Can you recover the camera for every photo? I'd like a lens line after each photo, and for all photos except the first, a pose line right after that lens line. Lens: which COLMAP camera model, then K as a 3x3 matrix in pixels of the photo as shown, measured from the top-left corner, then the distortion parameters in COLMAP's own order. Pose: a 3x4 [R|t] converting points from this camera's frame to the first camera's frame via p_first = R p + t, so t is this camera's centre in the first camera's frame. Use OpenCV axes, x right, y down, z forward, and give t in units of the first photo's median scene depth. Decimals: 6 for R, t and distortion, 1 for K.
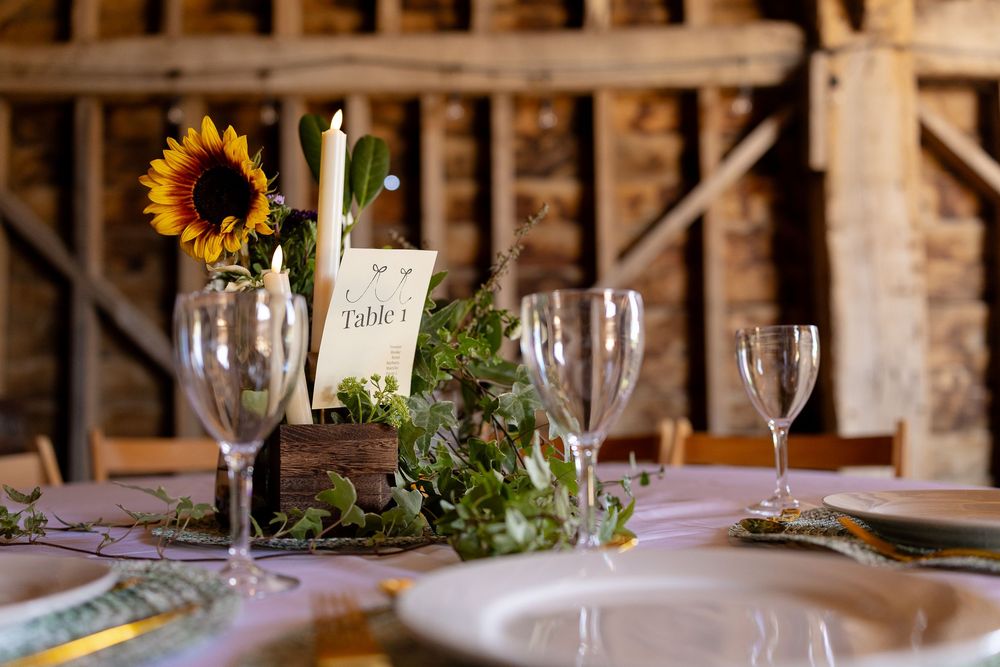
lens RADIAL K [[937.4, 0, 500.0], [0, 937.4, 333.5], [0, 0, 1]] dist [0.005438, -0.024003]
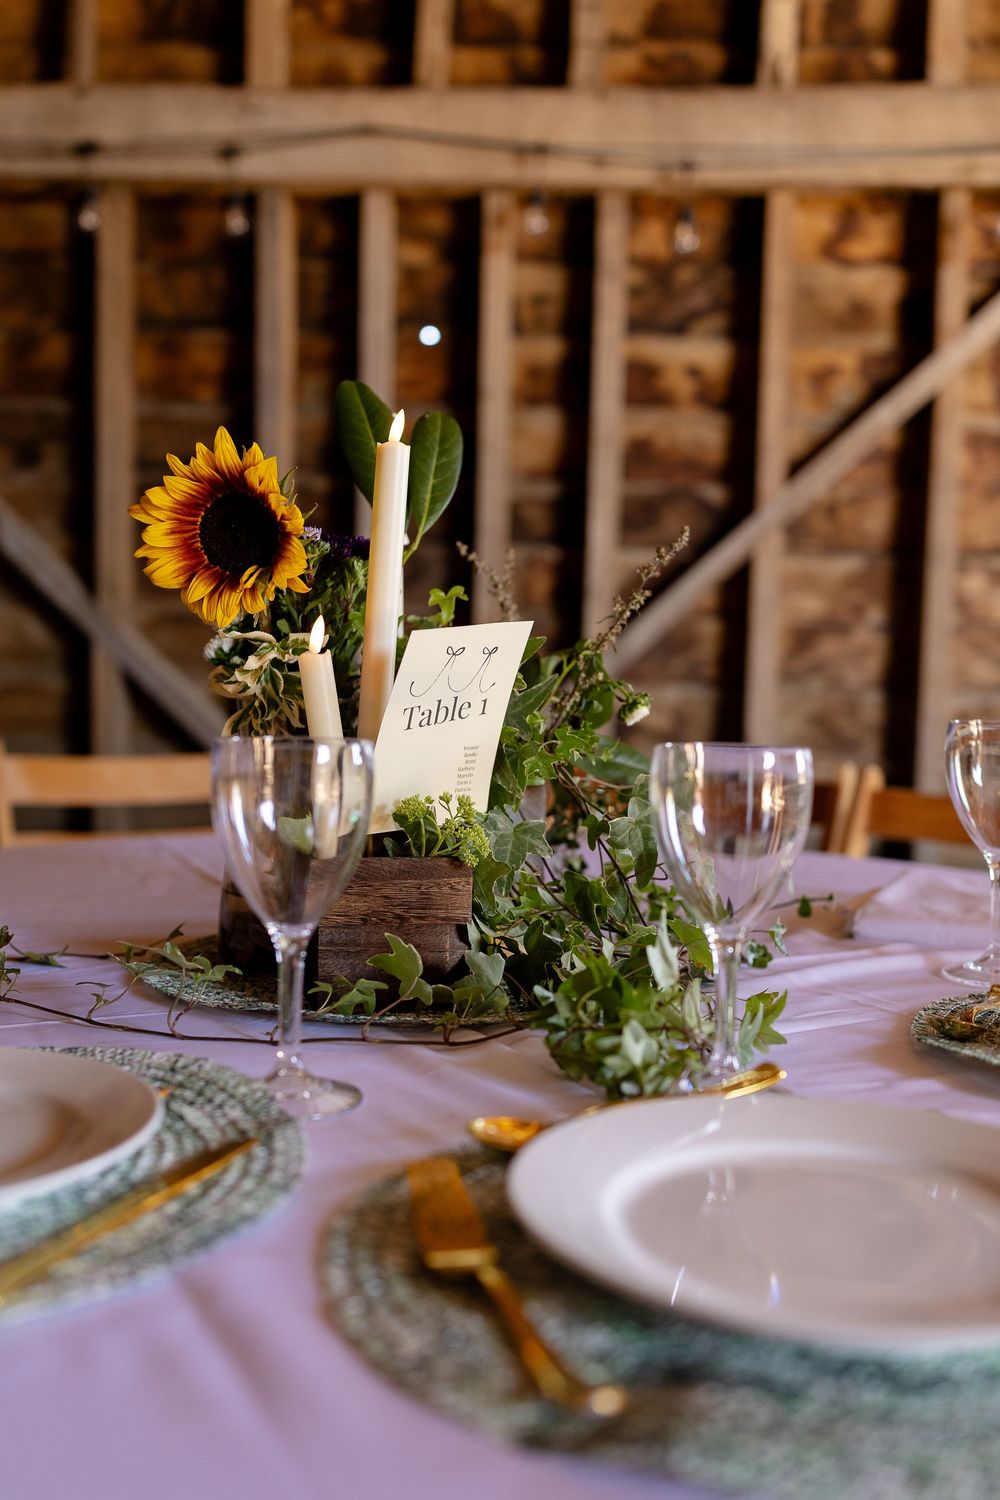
lens RADIAL K [[1535.2, 0, 497.5], [0, 1535.2, 744.3], [0, 0, 1]] dist [-0.002077, -0.023329]
pose [[0.997800, 0.041264, -0.051891, -0.007120], [-0.033665, 0.989632, 0.139624, -0.038686], [0.057114, -0.137570, 0.988844, -0.045011]]
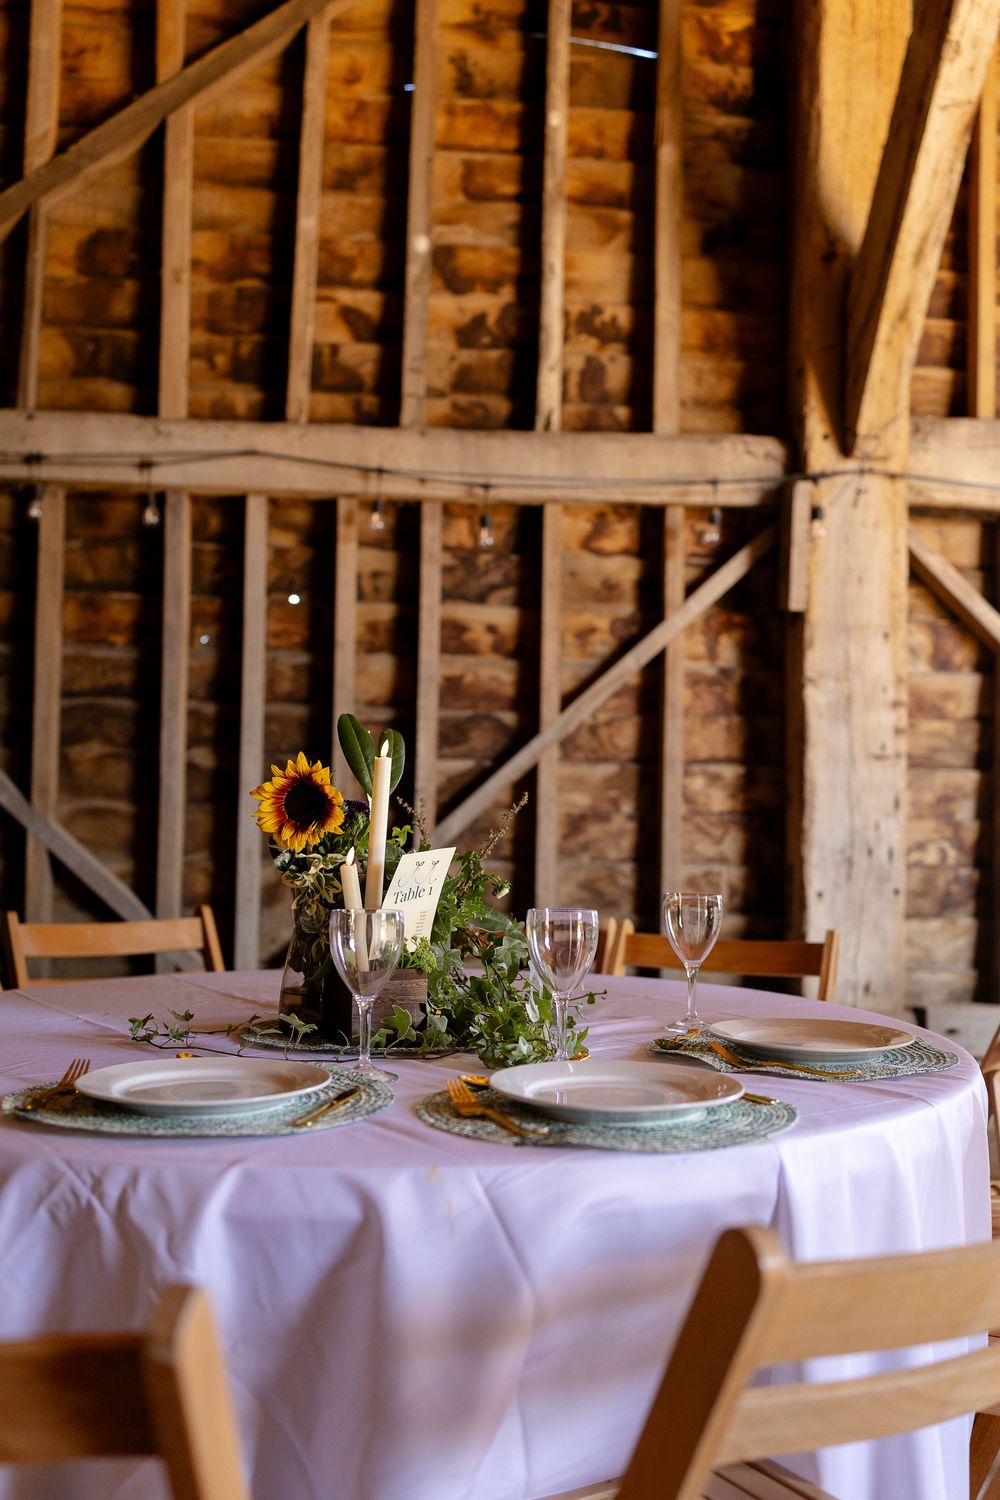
lens RADIAL K [[1406.1, 0, 493.8], [0, 1406.1, 753.8], [0, 0, 1]] dist [0.005438, -0.024003]
pose [[0.995484, 0.033518, 0.088813, -0.050038], [-0.036194, 0.998933, 0.028692, -0.071795], [-0.087757, -0.031777, 0.995635, -0.277212]]
